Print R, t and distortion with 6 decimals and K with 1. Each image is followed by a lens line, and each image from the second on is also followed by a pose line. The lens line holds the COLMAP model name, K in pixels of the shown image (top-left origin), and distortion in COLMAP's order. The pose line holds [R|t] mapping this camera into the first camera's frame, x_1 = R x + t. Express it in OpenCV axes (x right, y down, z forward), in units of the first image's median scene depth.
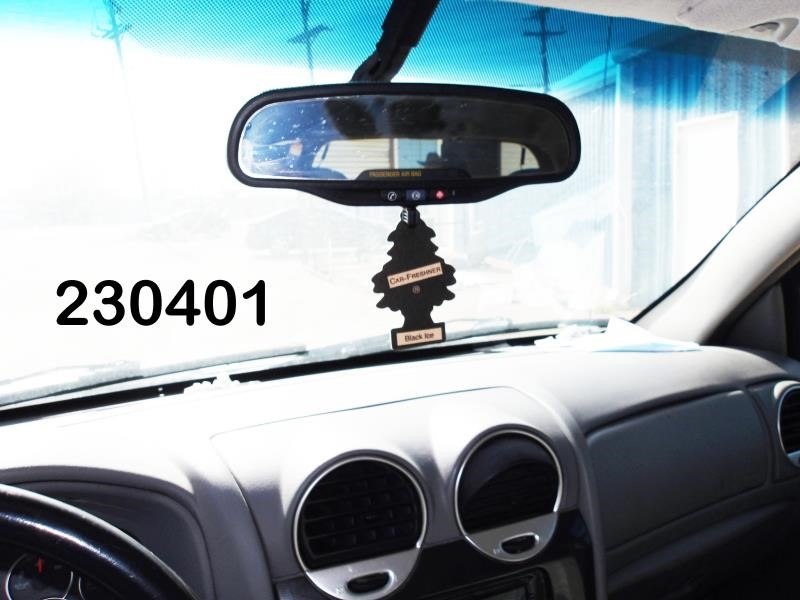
lens RADIAL K [[653.5, 0, 400.0], [0, 653.5, 300.0], [0, 0, 1]] dist [-0.004624, -0.009375]
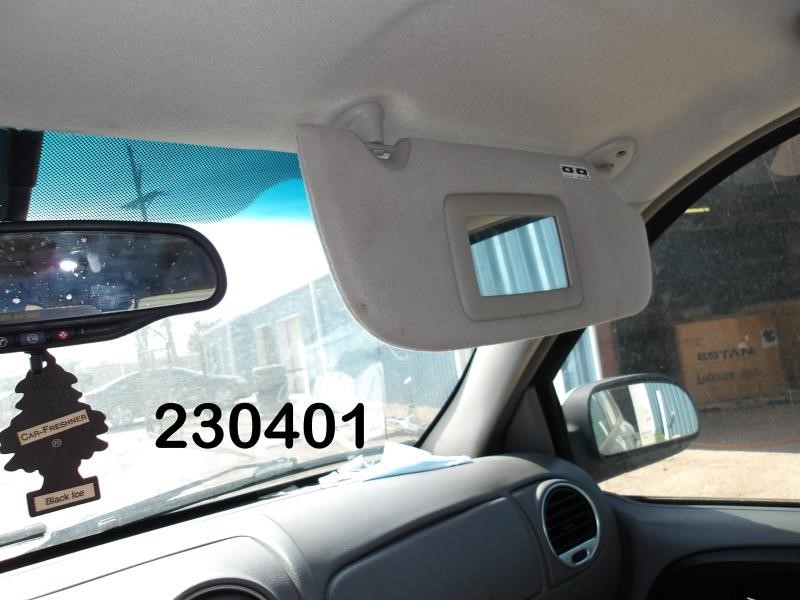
lens RADIAL K [[653.5, 0, 400.0], [0, 653.5, 300.0], [0, 0, 1]] dist [-0.004624, -0.009375]
pose [[0.968877, -0.096243, 0.228069, 0.170668], [0.143341, 0.969271, -0.199917, 0.022824], [-0.201820, 0.226386, 0.952900, 0.010683]]
